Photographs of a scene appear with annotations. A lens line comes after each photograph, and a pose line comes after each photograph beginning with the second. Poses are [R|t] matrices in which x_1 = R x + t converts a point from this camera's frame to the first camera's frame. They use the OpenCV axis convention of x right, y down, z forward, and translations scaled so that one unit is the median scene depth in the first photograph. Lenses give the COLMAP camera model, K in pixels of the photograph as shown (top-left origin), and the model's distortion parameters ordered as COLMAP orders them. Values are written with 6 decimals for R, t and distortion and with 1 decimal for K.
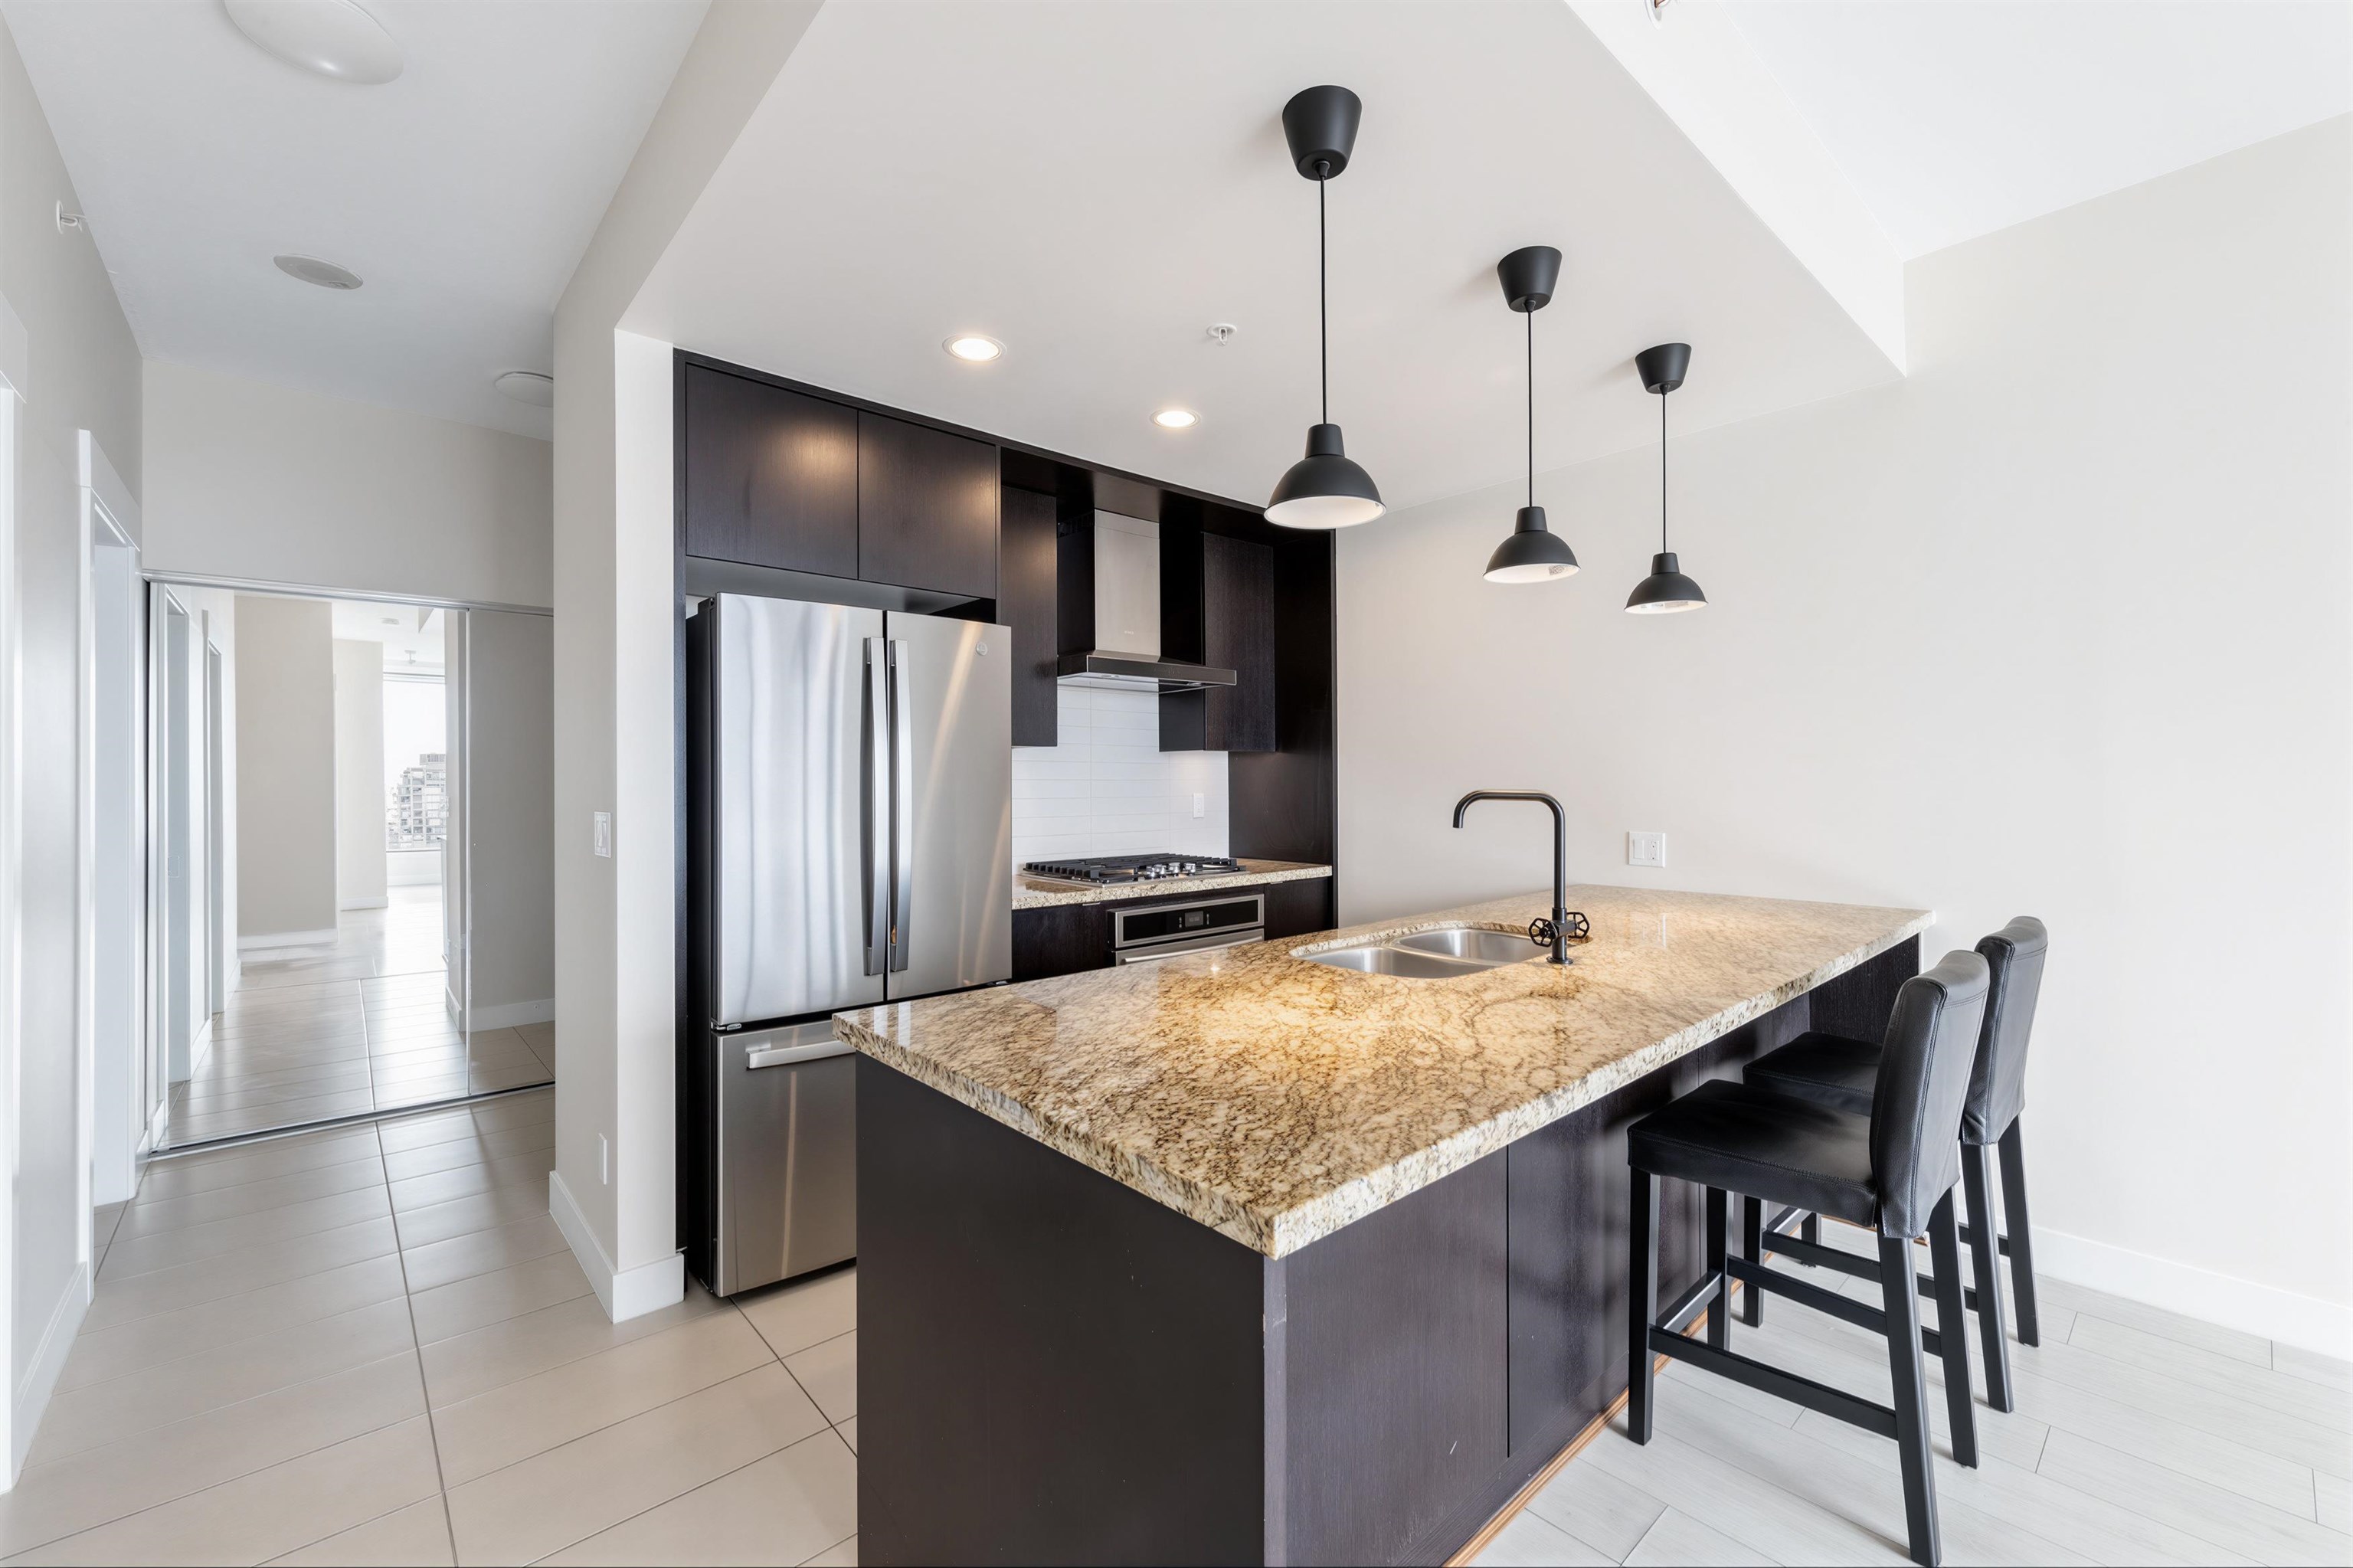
lens RADIAL K [[986.6, 0, 1187.0], [0, 986.6, 781.8], [0, 0, 1]] dist [0.000408, 0.000004]
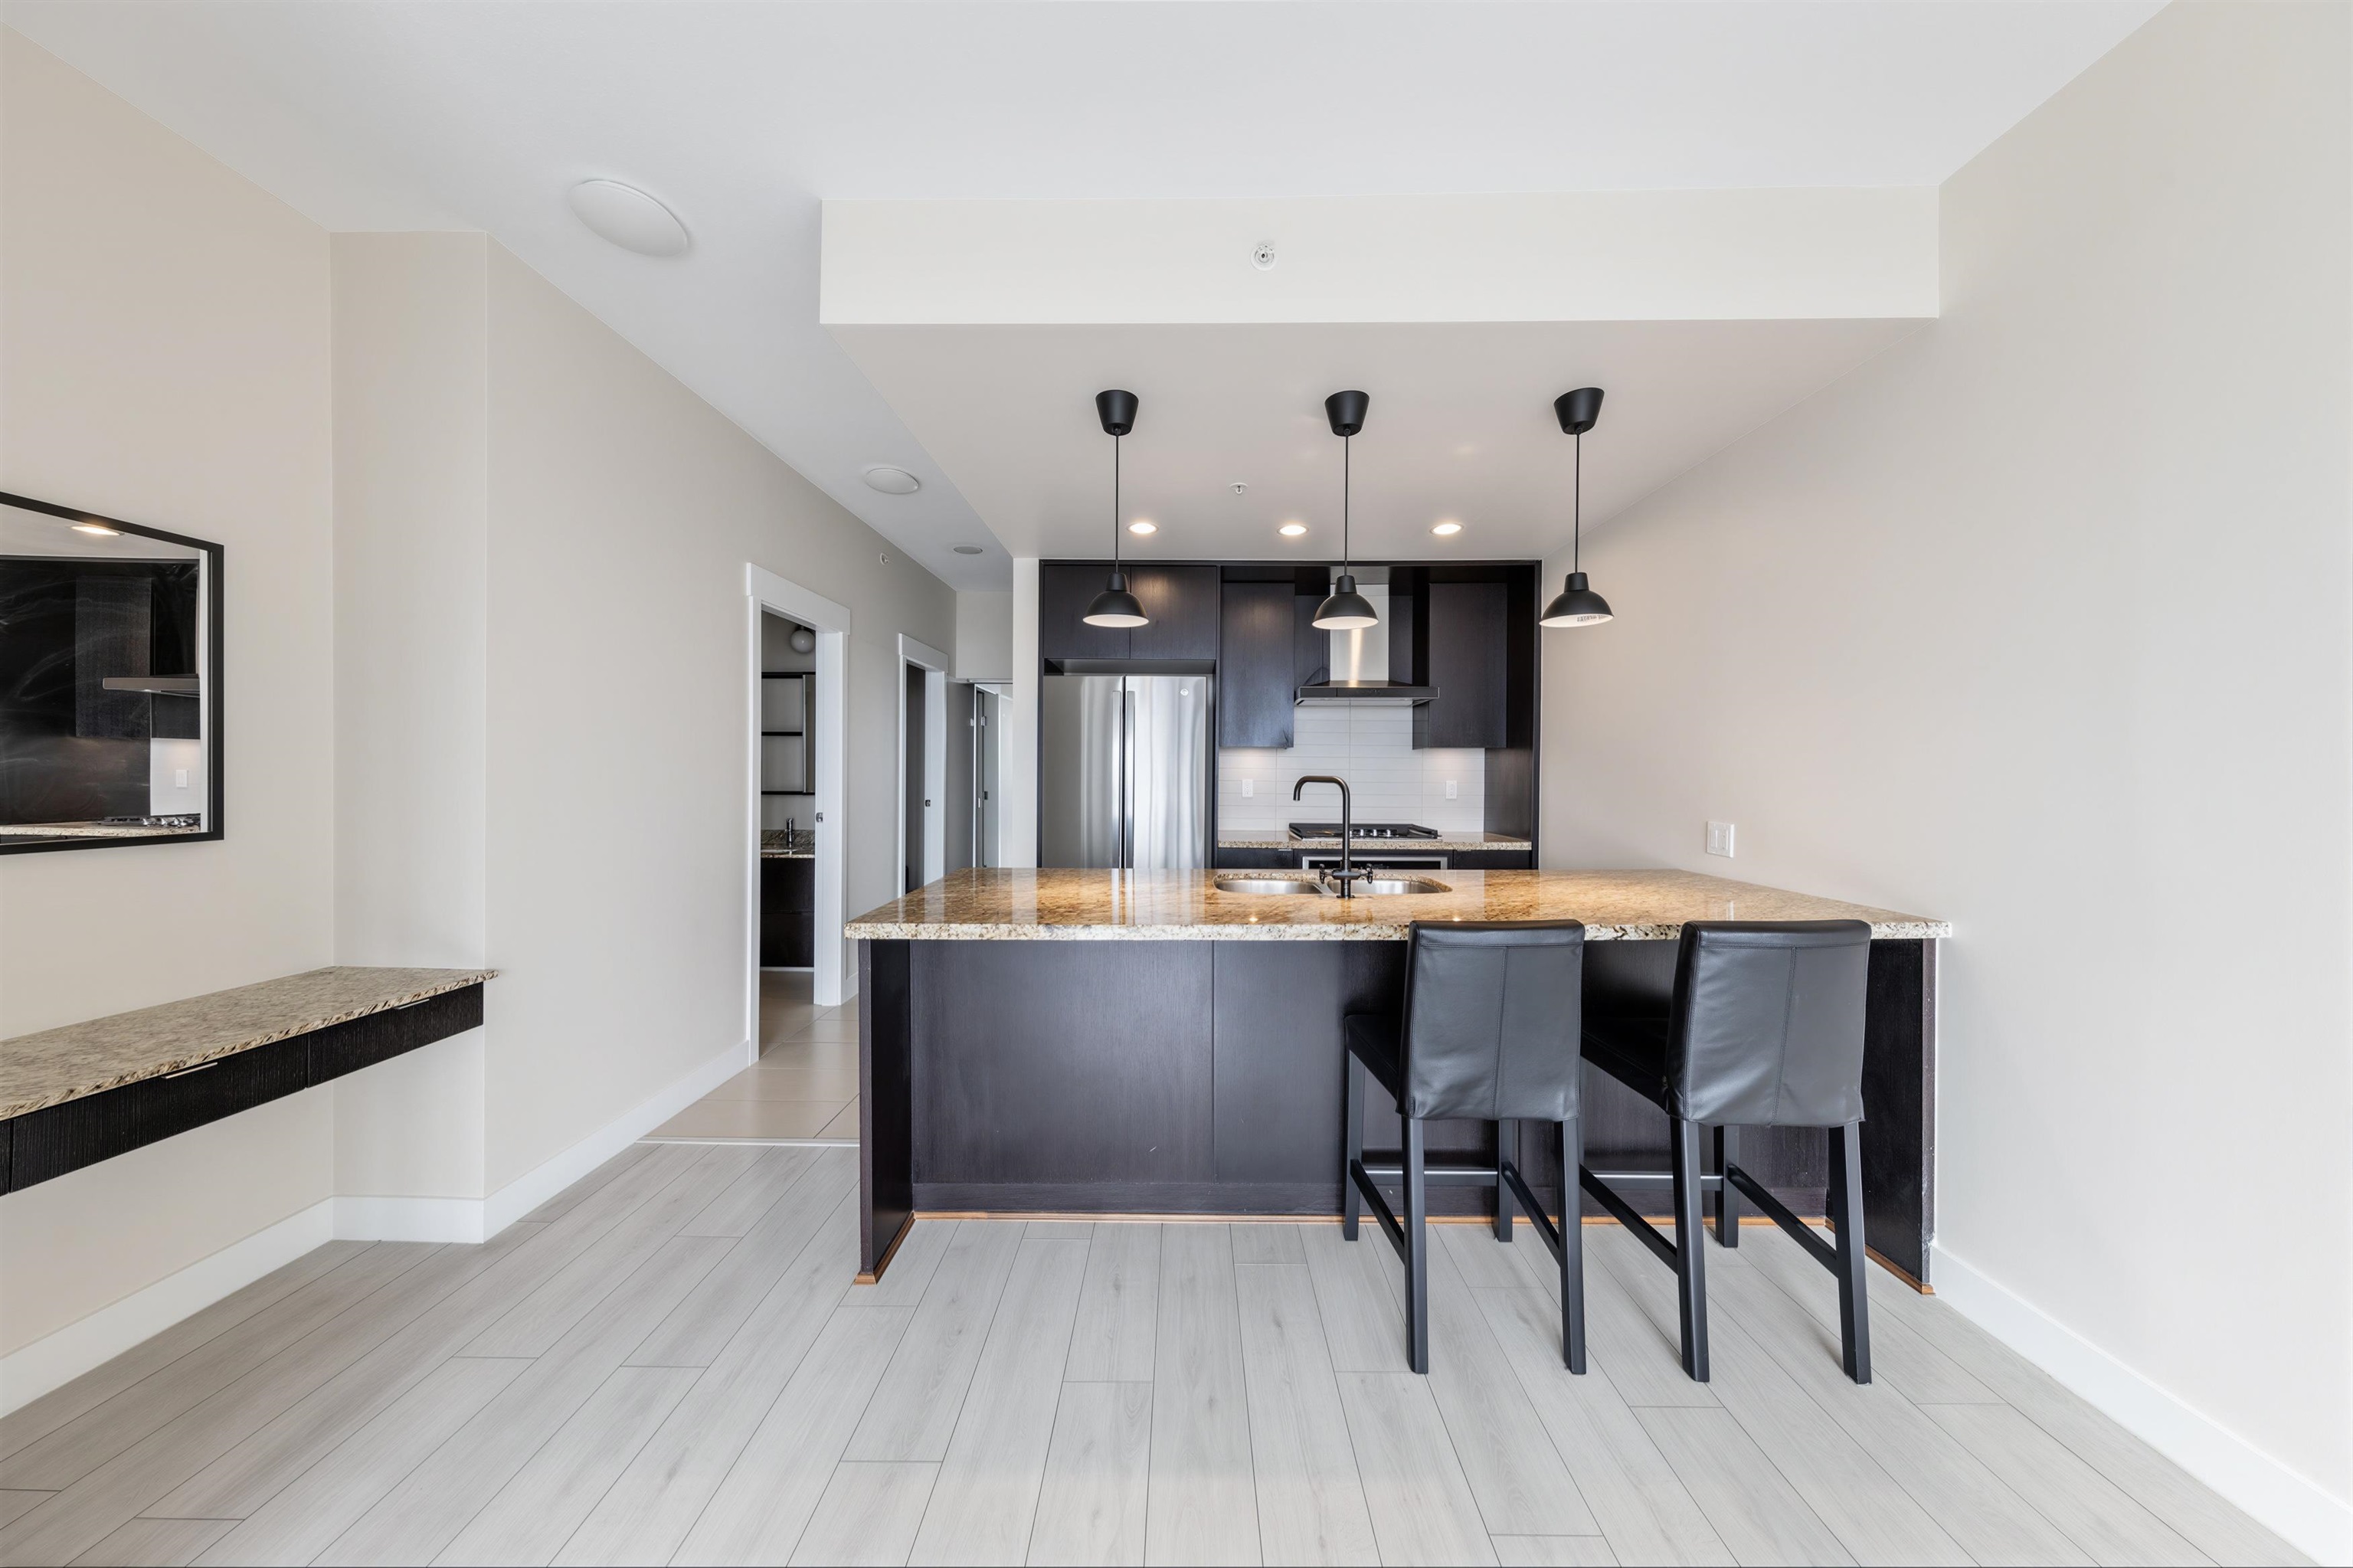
lens RADIAL K [[738.0, 0, 1191.9], [0, 738.0, 780.9], [0, 0, 1]] dist [0.006760, -0.000484]
pose [[0.744444, 0.017213, -0.667463, 0.504566], [-0.011738, 0.999851, 0.012693, 0.003354], [0.667582, -0.001615, 0.744535, 0.031308]]
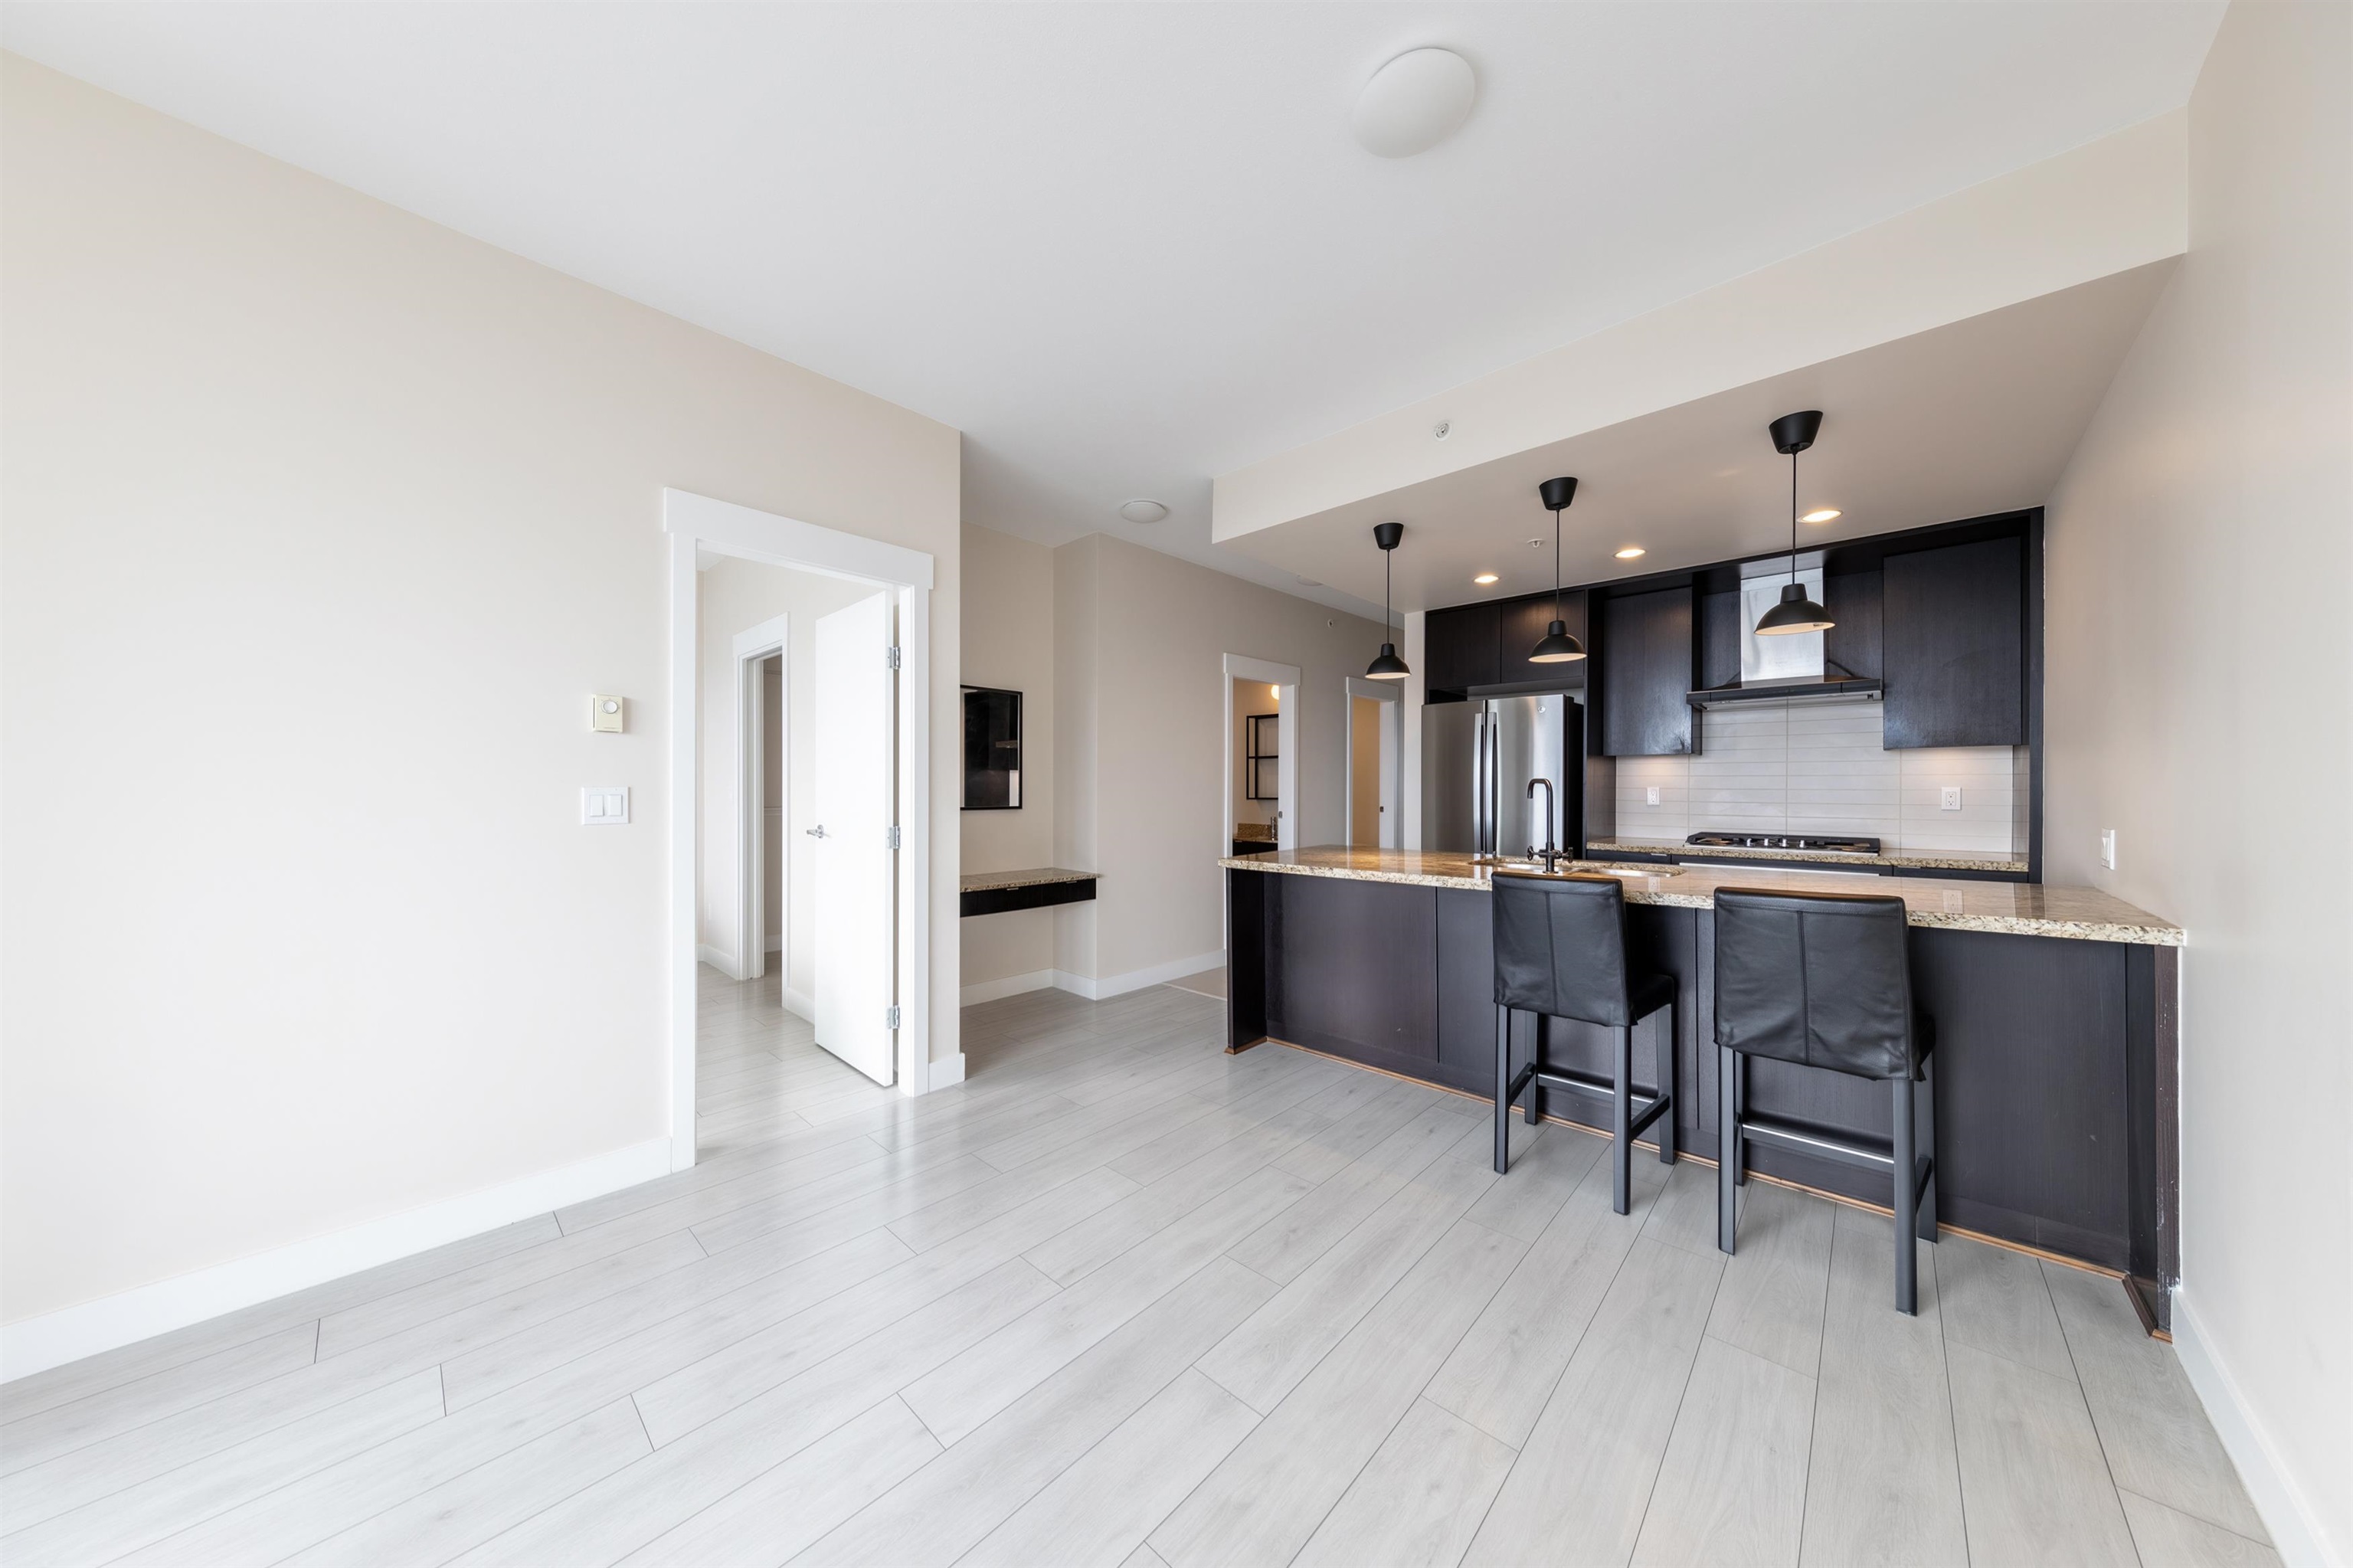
lens RADIAL K [[738.0, 0, 1152.8], [0, 738.0, 790.7], [0, 0, 1]] dist [0.006760, -0.000484]
pose [[0.079381, 0.008872, -0.996805, 0.914673], [-0.003996, 0.999955, 0.008582, 0.013538], [0.996836, 0.003302, 0.079413, 0.084449]]
